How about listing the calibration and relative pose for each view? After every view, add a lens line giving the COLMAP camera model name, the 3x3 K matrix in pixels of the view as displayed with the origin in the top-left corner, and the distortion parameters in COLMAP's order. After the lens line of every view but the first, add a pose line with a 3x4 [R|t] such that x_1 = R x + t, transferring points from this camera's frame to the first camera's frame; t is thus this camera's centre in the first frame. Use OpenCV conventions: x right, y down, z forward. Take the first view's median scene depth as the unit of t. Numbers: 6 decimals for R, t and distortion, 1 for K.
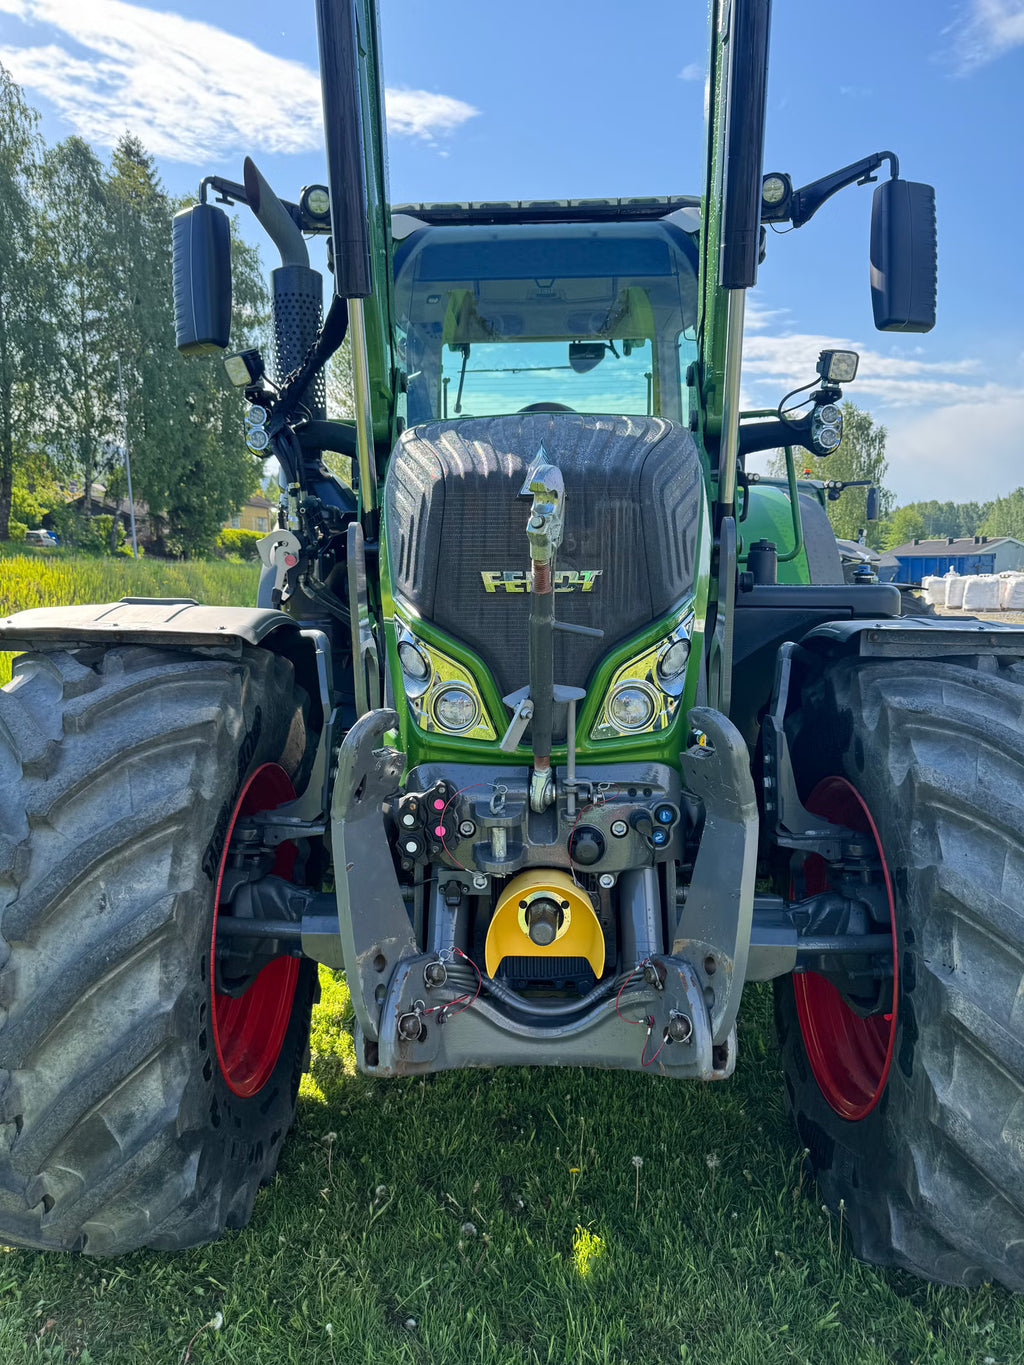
lens RADIAL K [[954.8, 0, 501.6], [0, 954.8, 686.8], [0, 0, 1]] dist [0.042480, -0.064602]
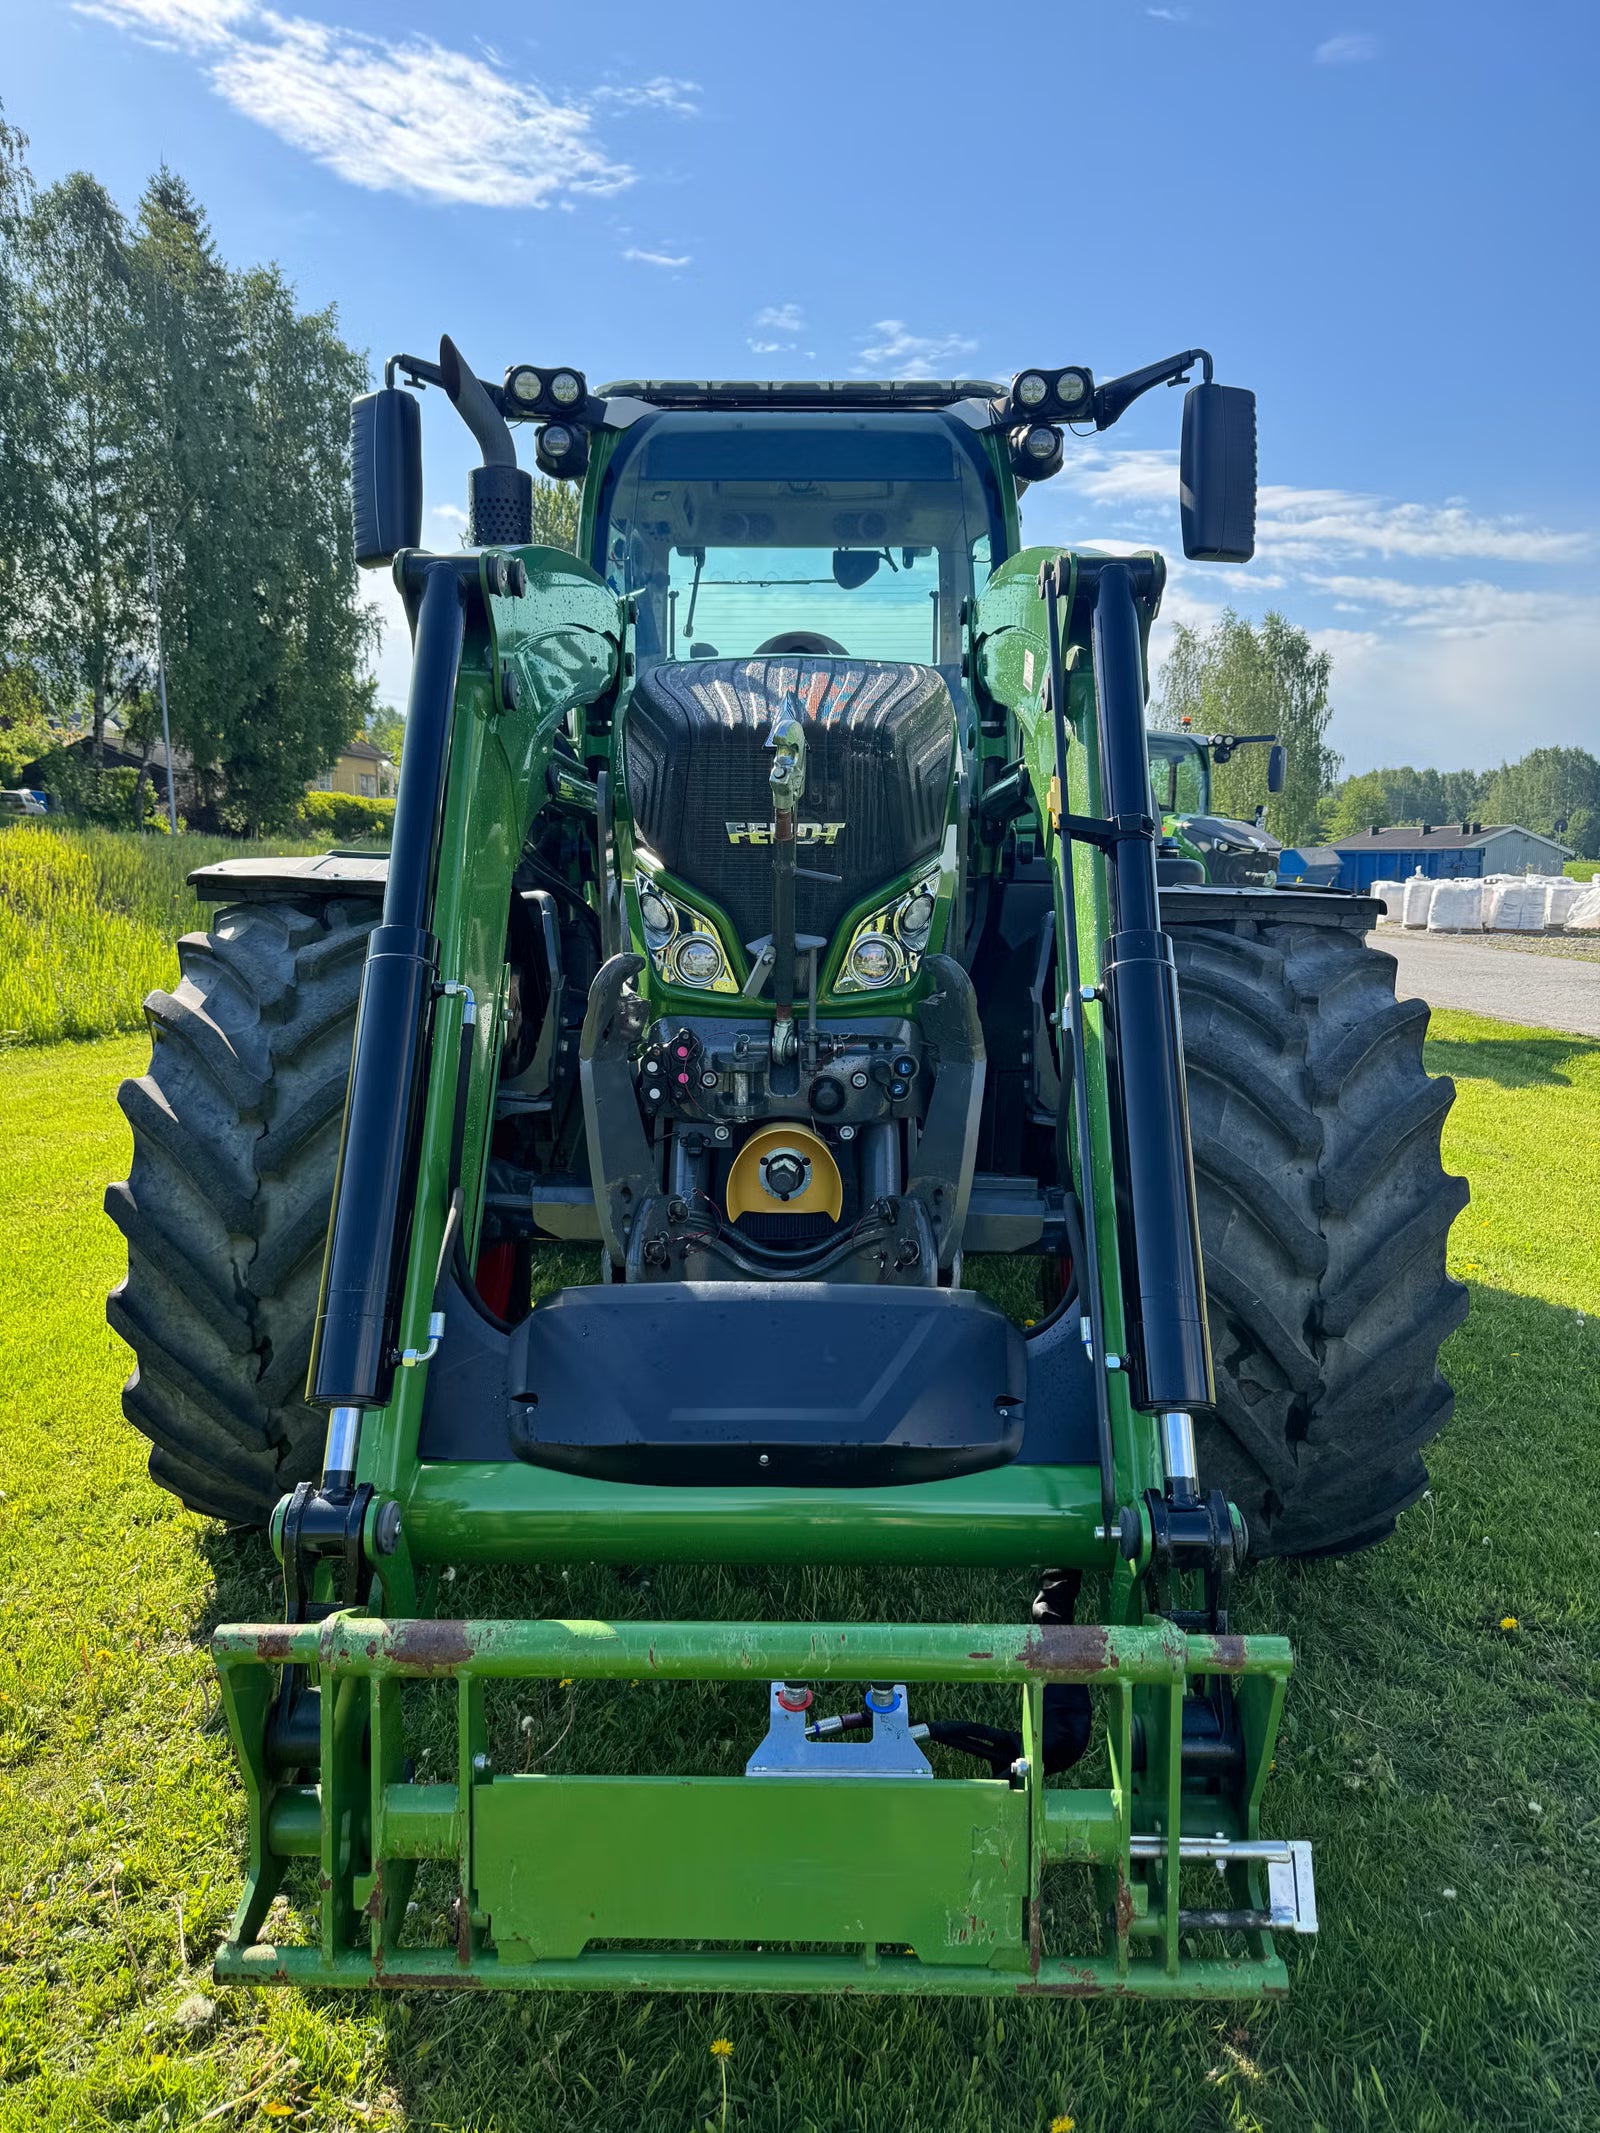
lens RADIAL K [[1492.0, 0, 786.9], [0, 1492.0, 1082.2], [0, 0, 1]] dist [0.042480, -0.064602]
pose [[0.999417, 0.010147, 0.032595, -0.001959], [-0.010879, 0.999691, 0.022358, 0.044128], [-0.032358, -0.022700, 0.999219, -0.218023]]
